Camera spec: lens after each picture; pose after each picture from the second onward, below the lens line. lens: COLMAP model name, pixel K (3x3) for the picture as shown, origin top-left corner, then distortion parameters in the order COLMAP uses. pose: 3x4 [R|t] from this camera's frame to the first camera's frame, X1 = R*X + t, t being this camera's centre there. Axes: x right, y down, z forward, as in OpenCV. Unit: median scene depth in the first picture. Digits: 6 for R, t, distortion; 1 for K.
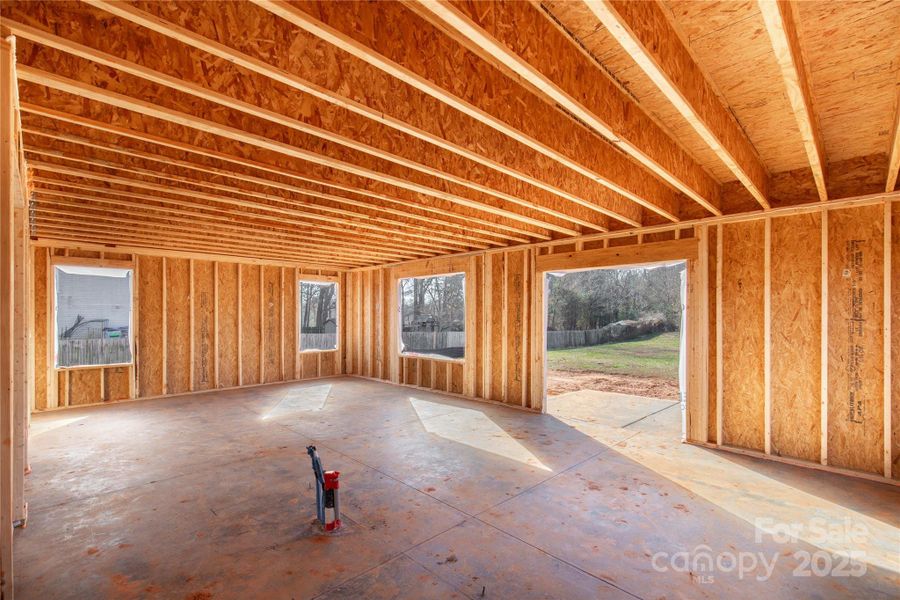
lens RADIAL K [[408.8, 0, 443.2], [0, 408.8, 311.5], [0, 0, 1]] dist [0.002870, -0.000127]
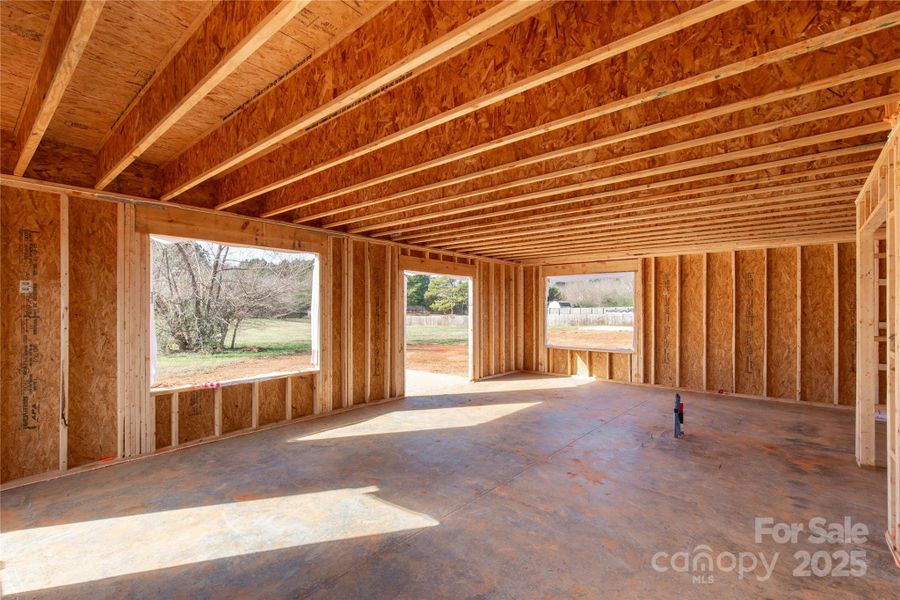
lens RADIAL K [[408.8, 0, 448.1], [0, 408.8, 306.3], [0, 0, 1]] dist [0.002870, -0.000127]
pose [[-0.084485, -0.000050, 0.996425, -0.841832], [-0.006687, 0.999978, -0.000517, 0.000157], [-0.996402, -0.006706, -0.084483, 0.936818]]
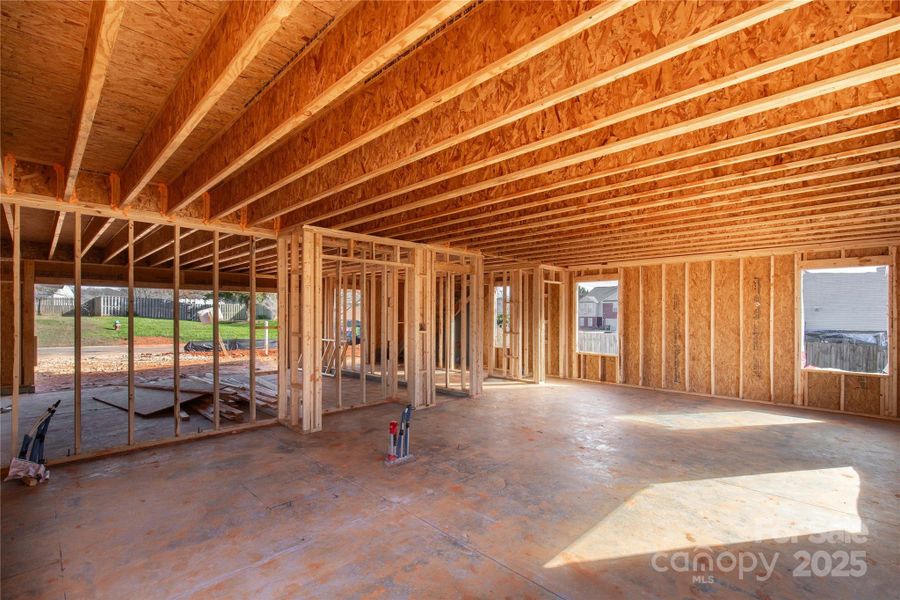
lens RADIAL K [[408.8, 0, 452.2], [0, 408.8, 316.8], [0, 0, 1]] dist [0.002870, -0.000127]
pose [[0.008290, 0.003124, -0.999961, 0.531442], [0.002422, 0.999992, 0.003144, 0.004867], [0.999963, -0.002448, 0.008283, 0.532253]]
